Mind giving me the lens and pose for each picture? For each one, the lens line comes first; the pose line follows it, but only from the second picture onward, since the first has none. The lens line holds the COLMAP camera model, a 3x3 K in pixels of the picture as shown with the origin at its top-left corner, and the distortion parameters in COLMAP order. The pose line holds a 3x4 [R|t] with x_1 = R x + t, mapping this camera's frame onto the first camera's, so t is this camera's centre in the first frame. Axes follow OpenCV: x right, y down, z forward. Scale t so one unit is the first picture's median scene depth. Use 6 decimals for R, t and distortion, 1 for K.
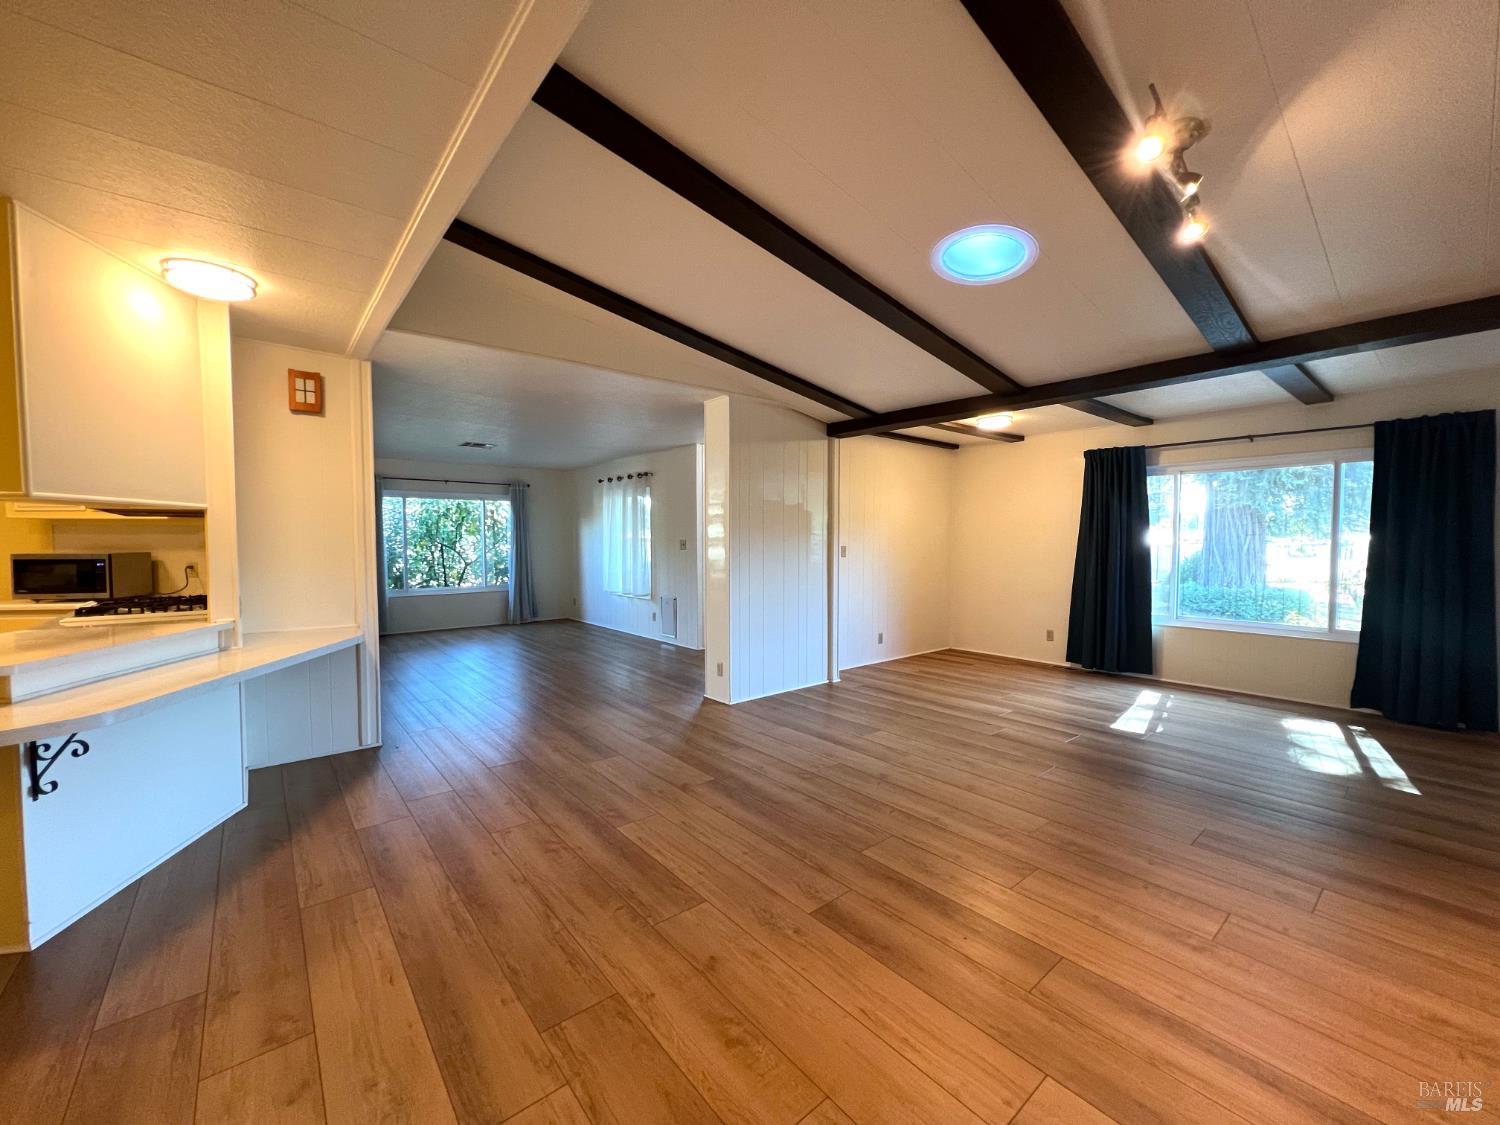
lens RADIAL K [[599.7, 0, 749.1], [0, 599.7, 568.1], [0, 0, 1]] dist [-0.005202, 0.000740]
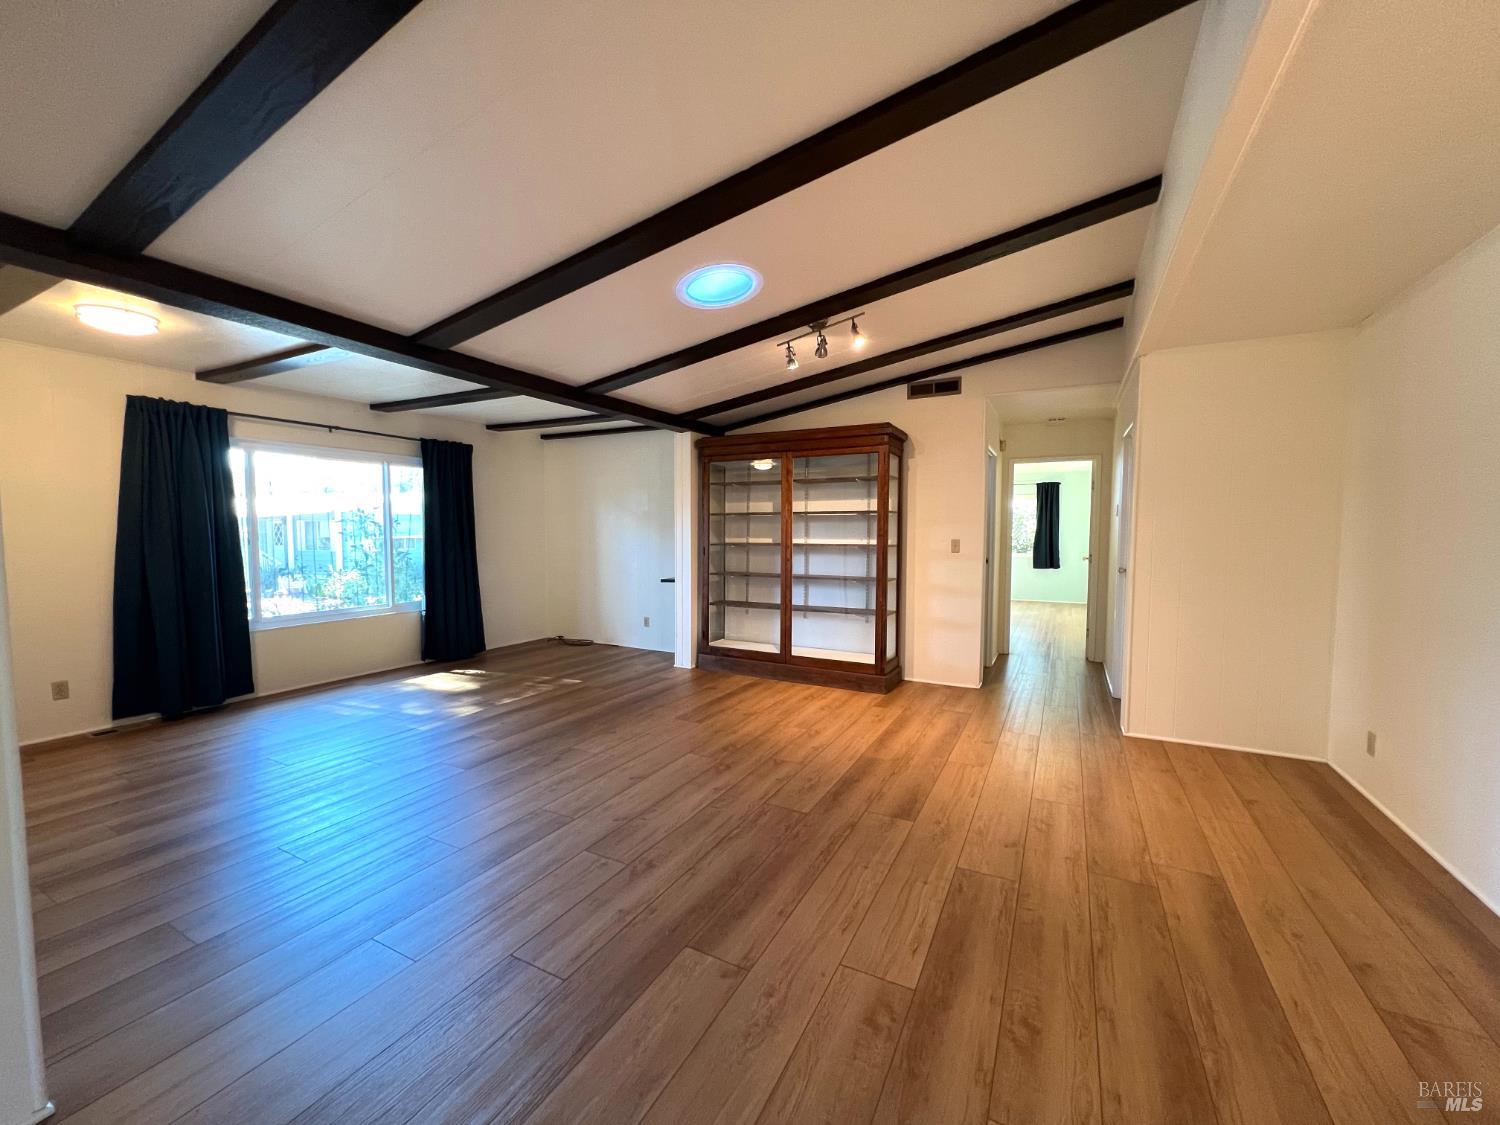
lens RADIAL K [[599.7, 0, 757.1], [0, 599.7, 571.4], [0, 0, 1]] dist [-0.005202, 0.000740]
pose [[-0.390095, -0.065493, 0.918442, -0.686782], [0.040758, 0.995261, 0.088283, -0.065535], [-0.919872, 0.071872, -0.385577, 1.322797]]
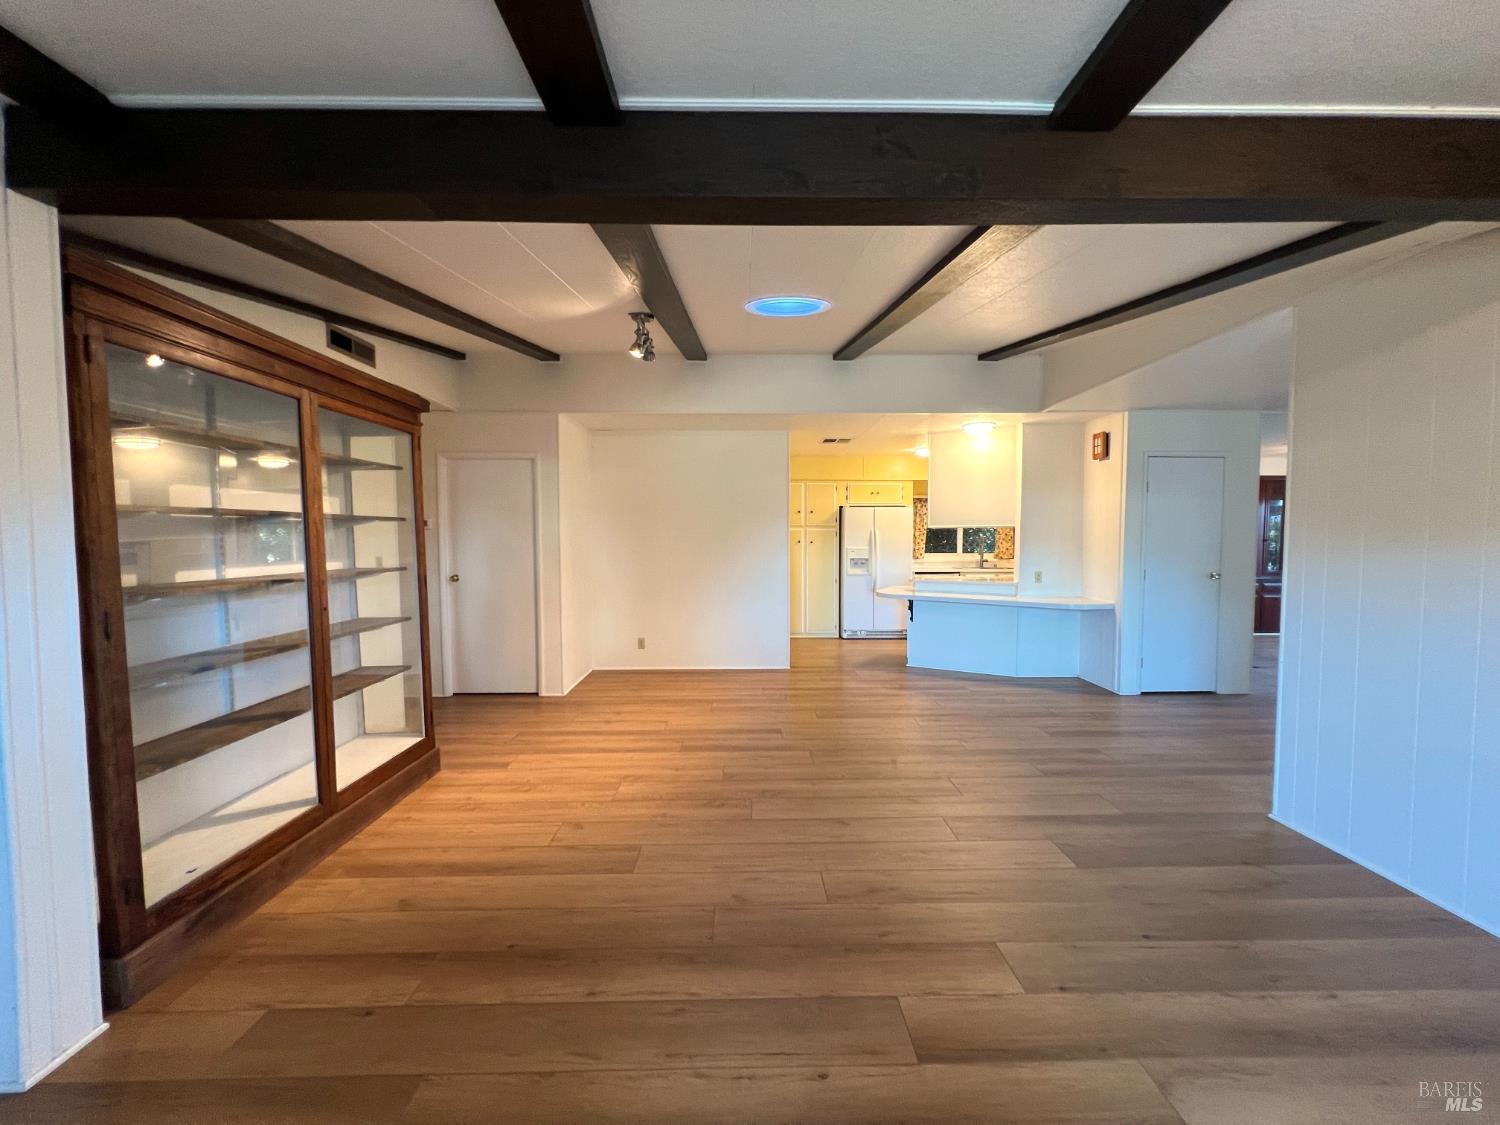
lens RADIAL K [[599.7, 0, 750.7], [0, 599.7, 564.2], [0, 0, 1]] dist [-0.005202, 0.000740]
pose [[-0.629796, 0.037261, -0.775867, 1.280162], [-0.033081, 0.996656, 0.074718, -0.091685], [0.776056, 0.072723, -0.626457, 1.603923]]
